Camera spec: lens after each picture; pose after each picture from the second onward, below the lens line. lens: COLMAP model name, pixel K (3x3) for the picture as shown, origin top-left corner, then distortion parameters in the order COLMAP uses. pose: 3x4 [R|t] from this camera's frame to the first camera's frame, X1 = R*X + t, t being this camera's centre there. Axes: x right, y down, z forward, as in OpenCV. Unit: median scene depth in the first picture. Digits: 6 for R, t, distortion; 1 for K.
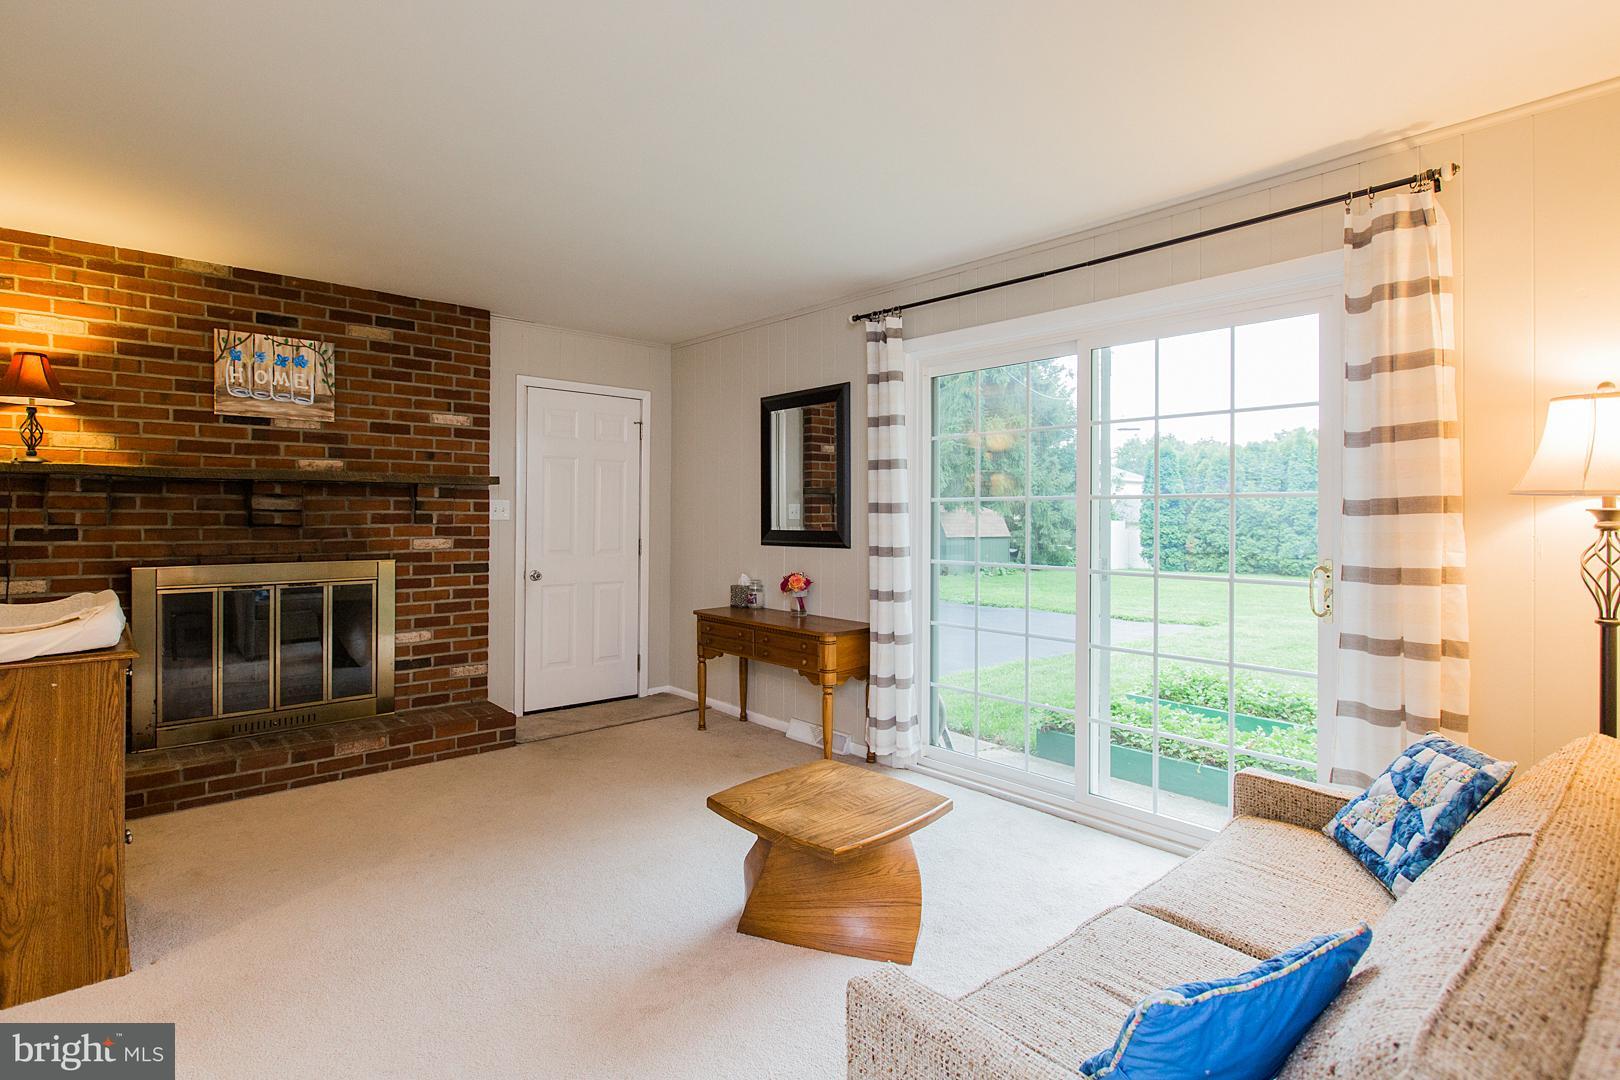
lens RADIAL K [[784.3, 0, 797.9], [0, 784.3, 518.0], [0, 0, 1]] dist [0.002889, -0.000241]
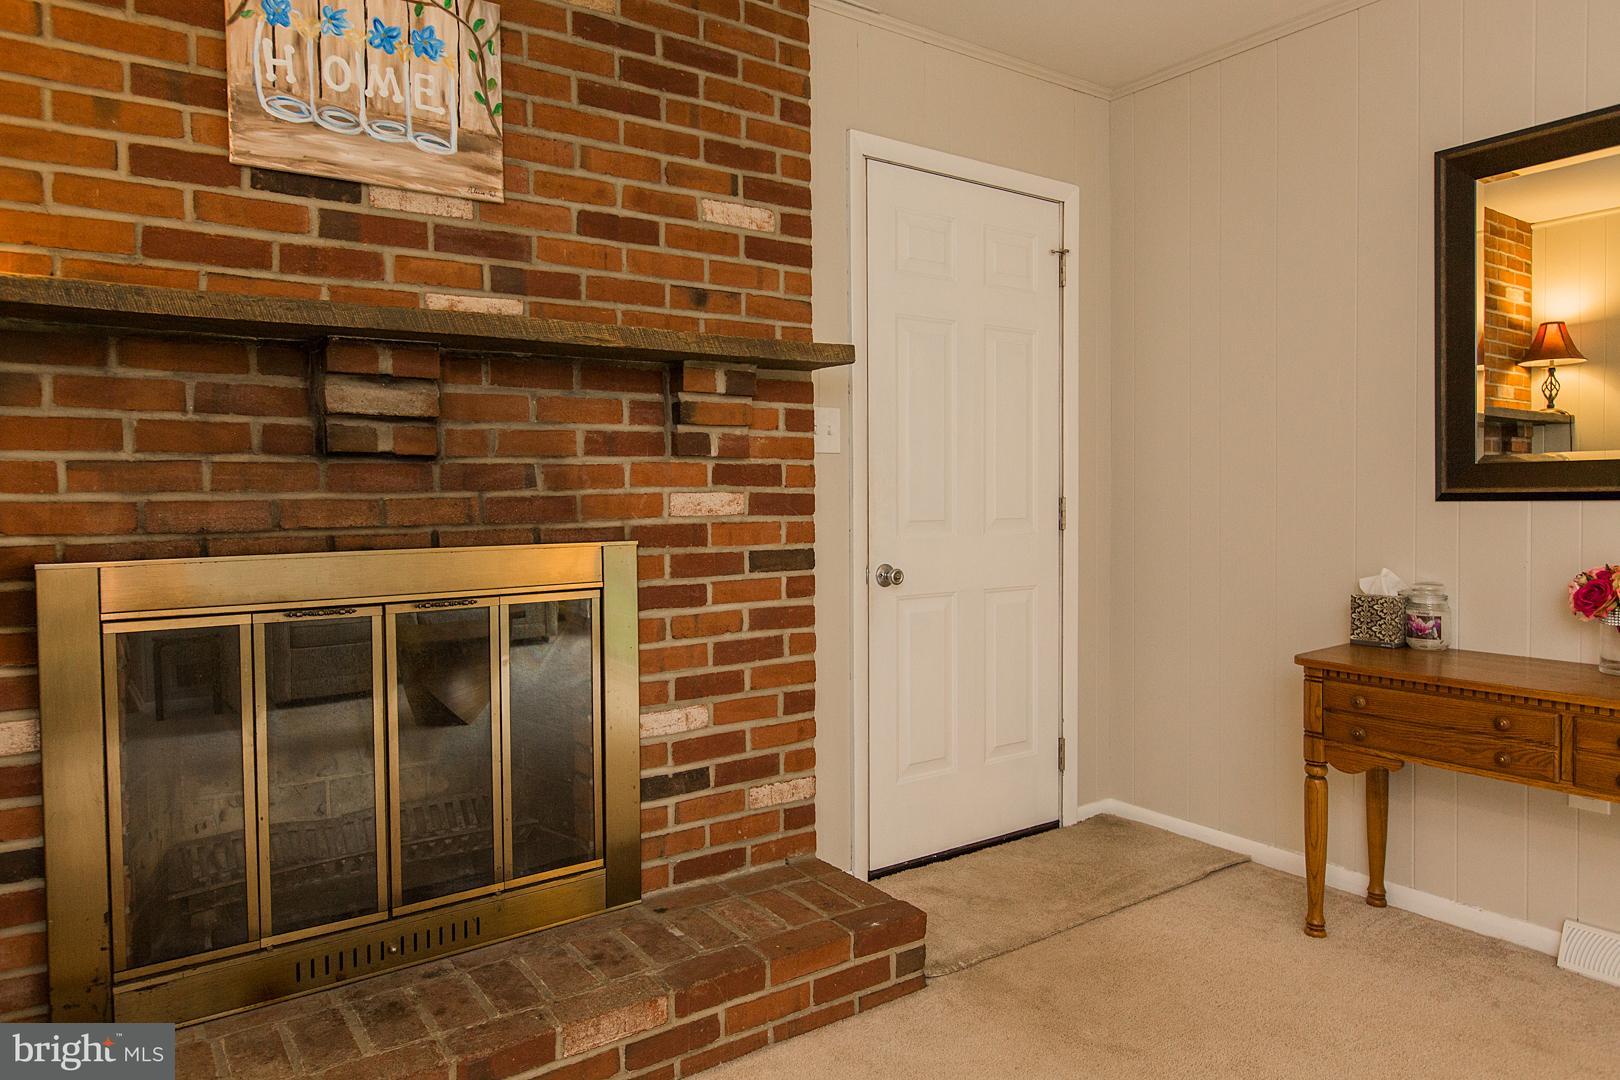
lens RADIAL K [[957.1, 0, 786.7], [0, 957.1, 526.1], [0, 0, 1]] dist [-0.002355, 0.000032]
pose [[0.995315, -0.010270, -0.096142, -0.378364], [0.013081, 0.999504, 0.028653, 0.030923], [0.095800, -0.029777, 0.994955, 0.490742]]
